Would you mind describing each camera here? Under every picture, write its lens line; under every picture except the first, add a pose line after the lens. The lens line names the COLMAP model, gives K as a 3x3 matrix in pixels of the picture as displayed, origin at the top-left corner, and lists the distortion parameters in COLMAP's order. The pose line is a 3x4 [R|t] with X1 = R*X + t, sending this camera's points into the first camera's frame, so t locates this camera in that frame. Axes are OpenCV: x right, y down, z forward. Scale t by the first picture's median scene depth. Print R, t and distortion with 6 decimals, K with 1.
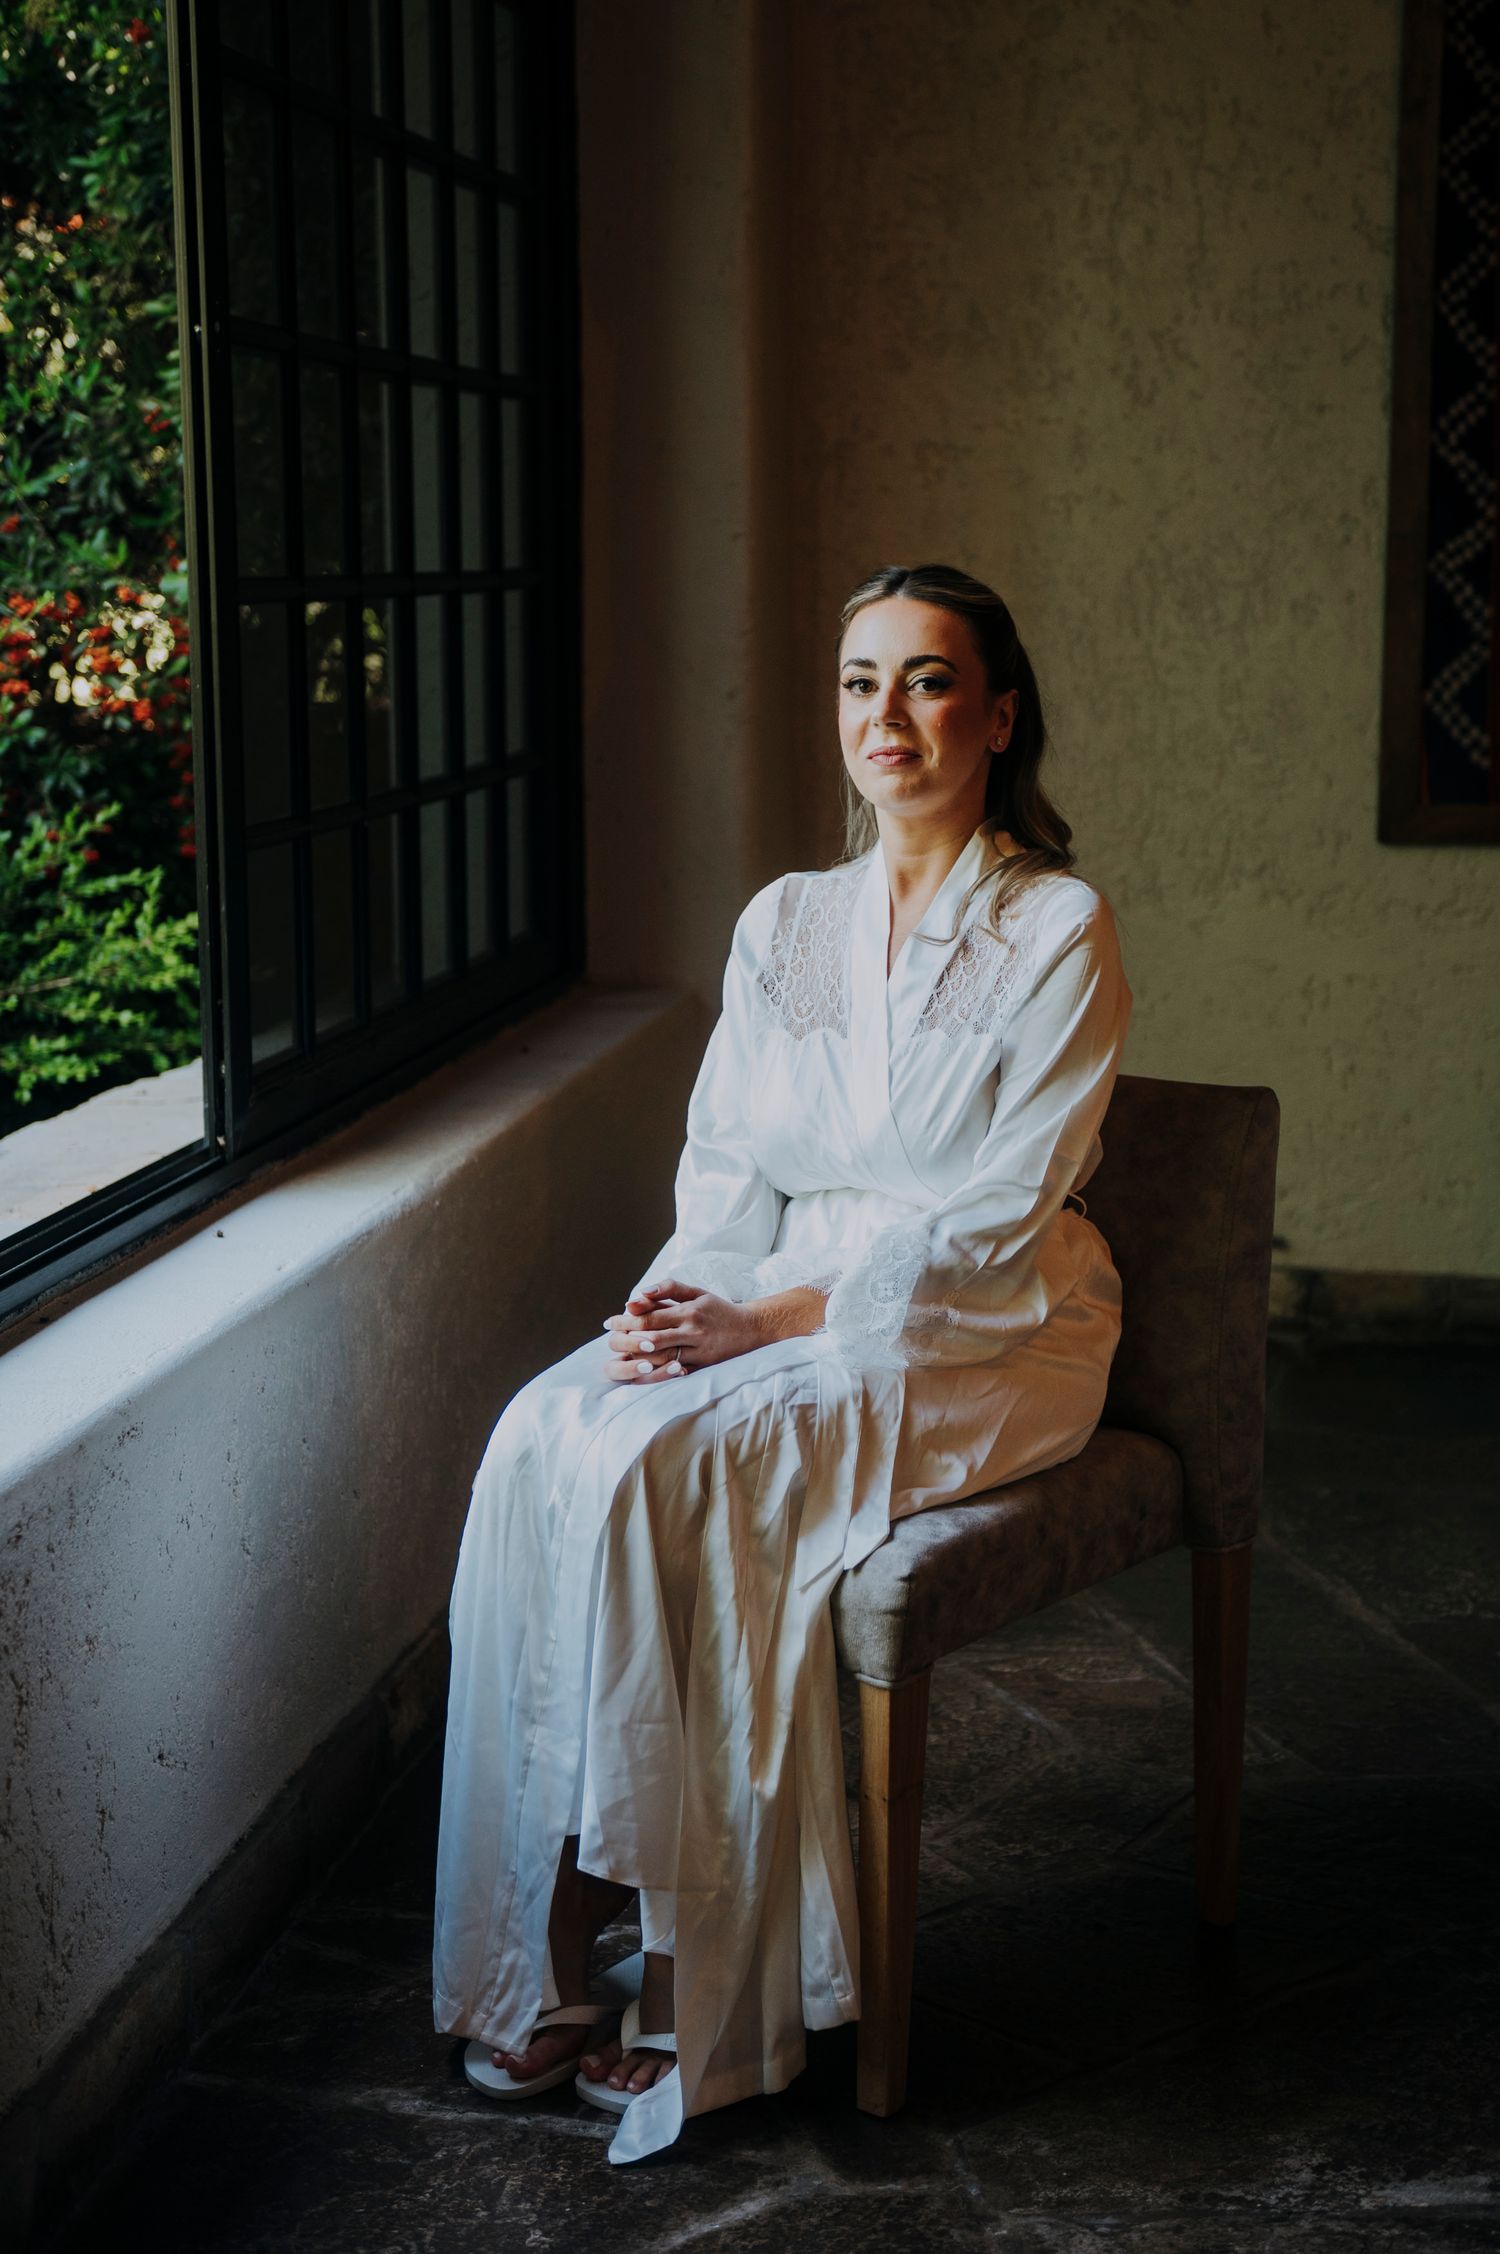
lens RADIAL K [[2989.2, 0, 753.7], [0, 2989.2, 1131.2], [0, 0, 1]] dist [-0.049128, 0.000000]
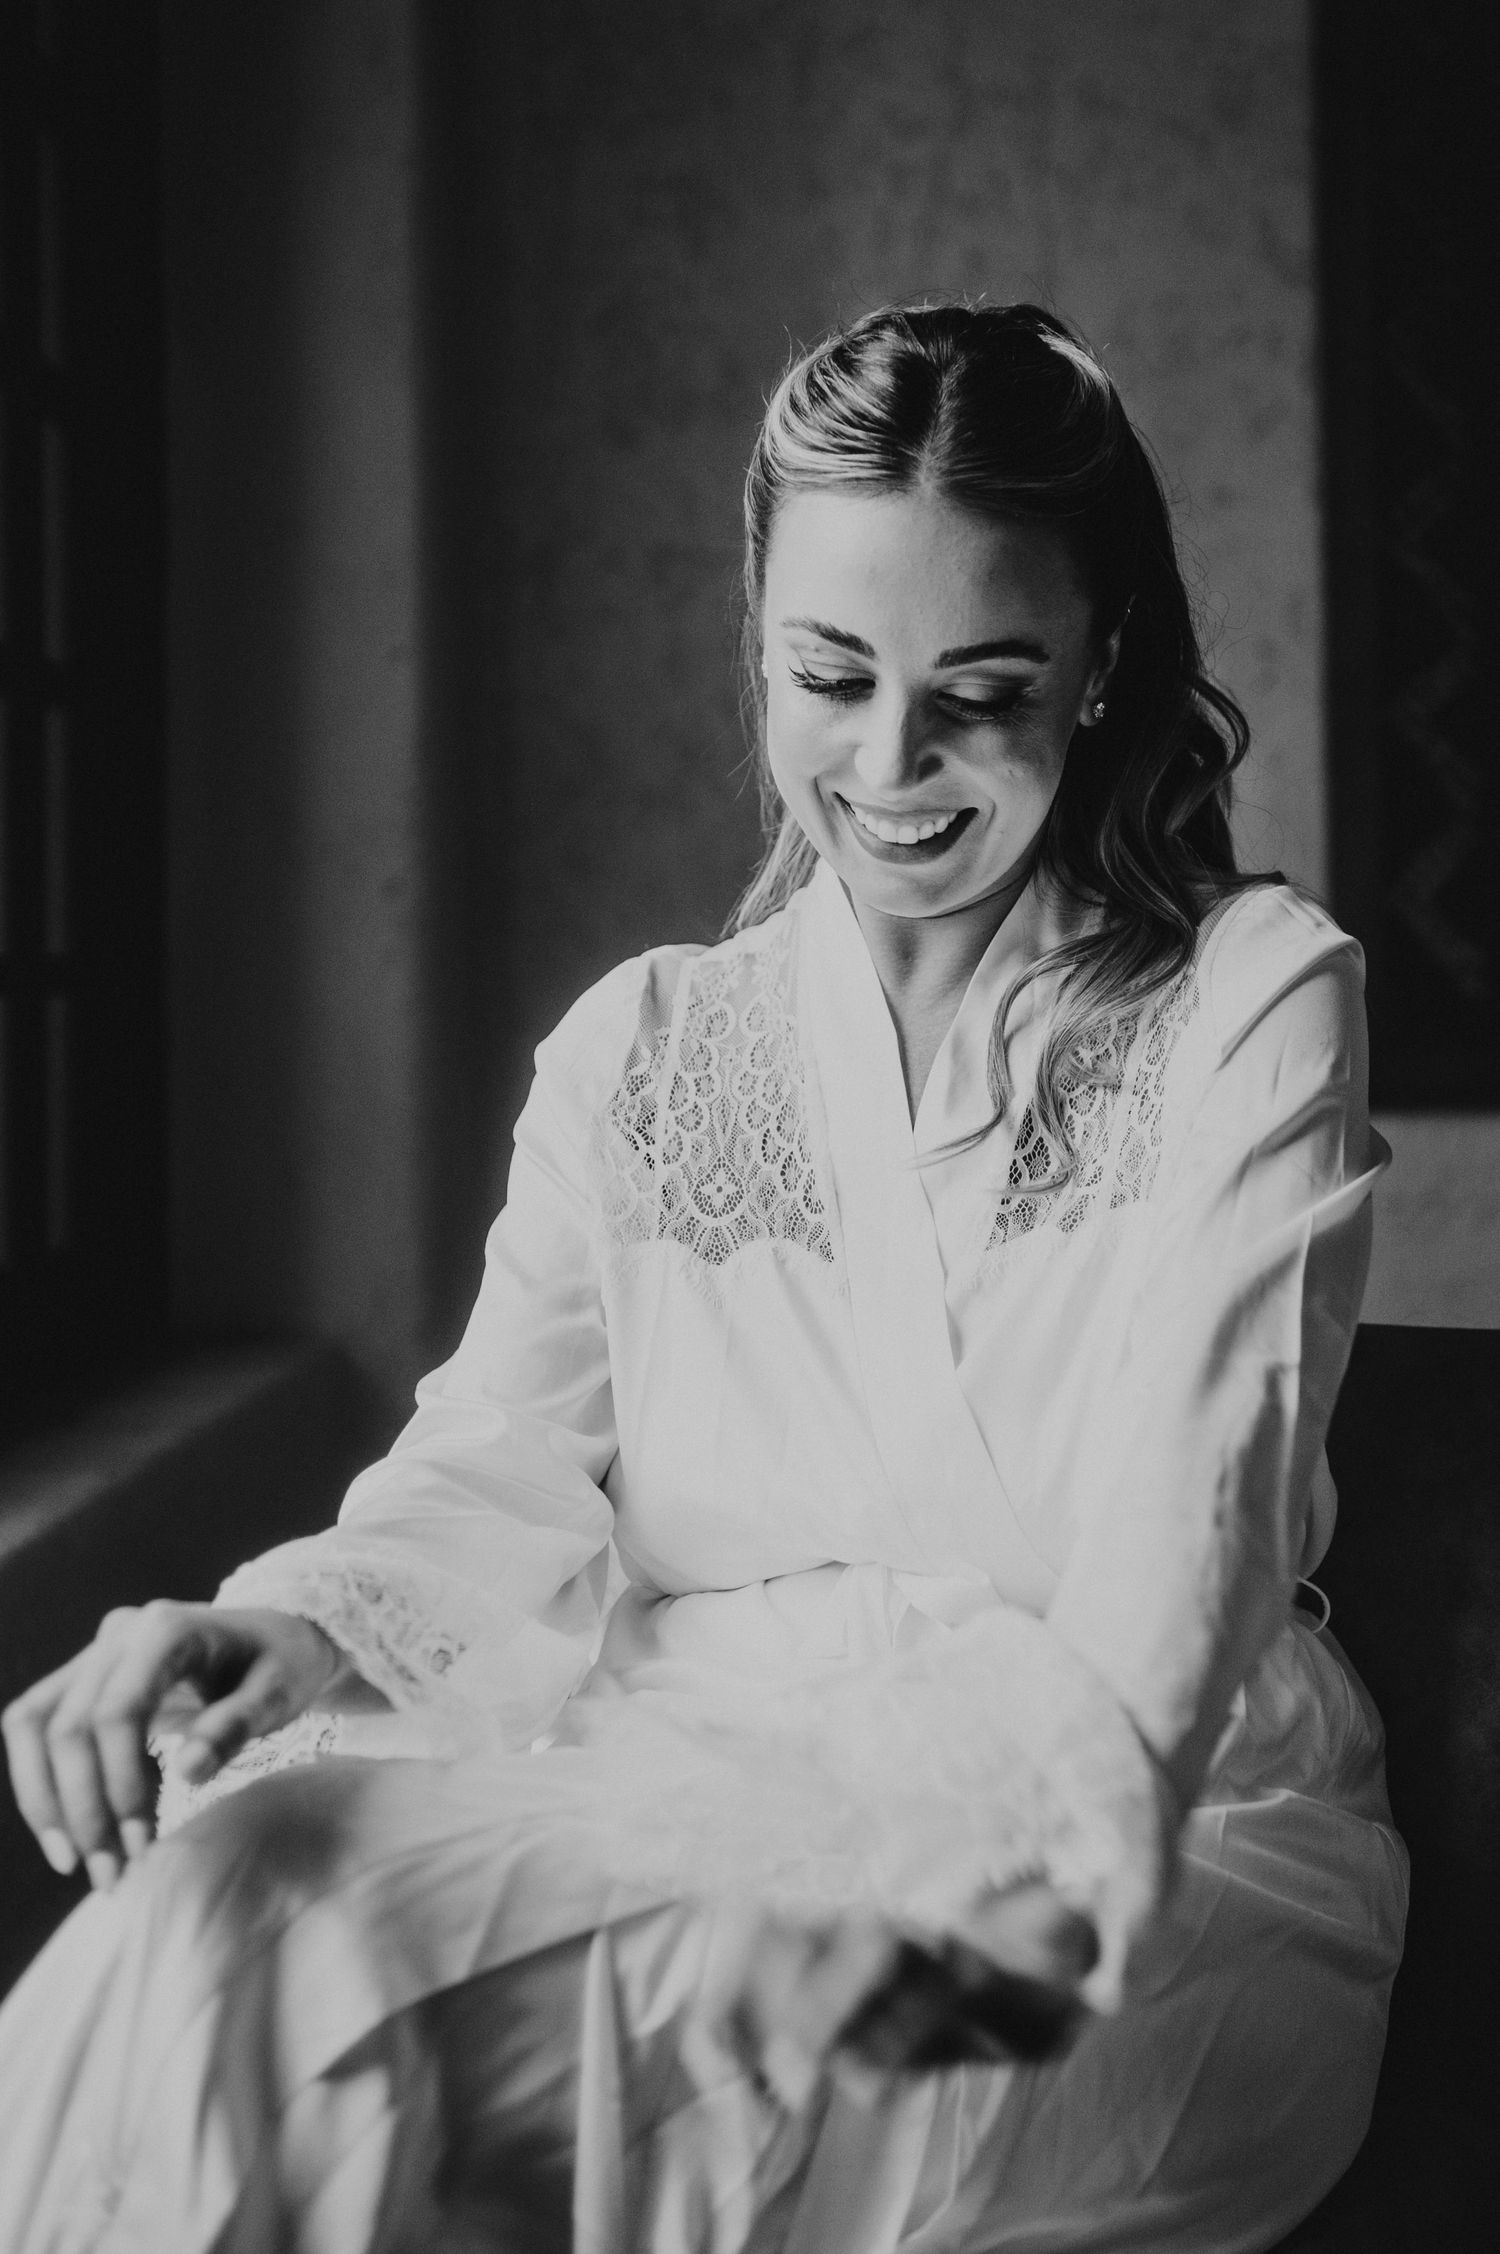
lens RADIAL K [[2989.2, 0, 742.8], [0, 2989.2, 1113.1], [0, 0, 1]] dist [-0.049128, 0.000000]
pose [[0.989277, -0.007214, 0.145873, -0.027250], [0.030576, 0.986877, -0.158553, 0.010281], [-0.142815, 0.161313, 0.976515, 0.351371]]
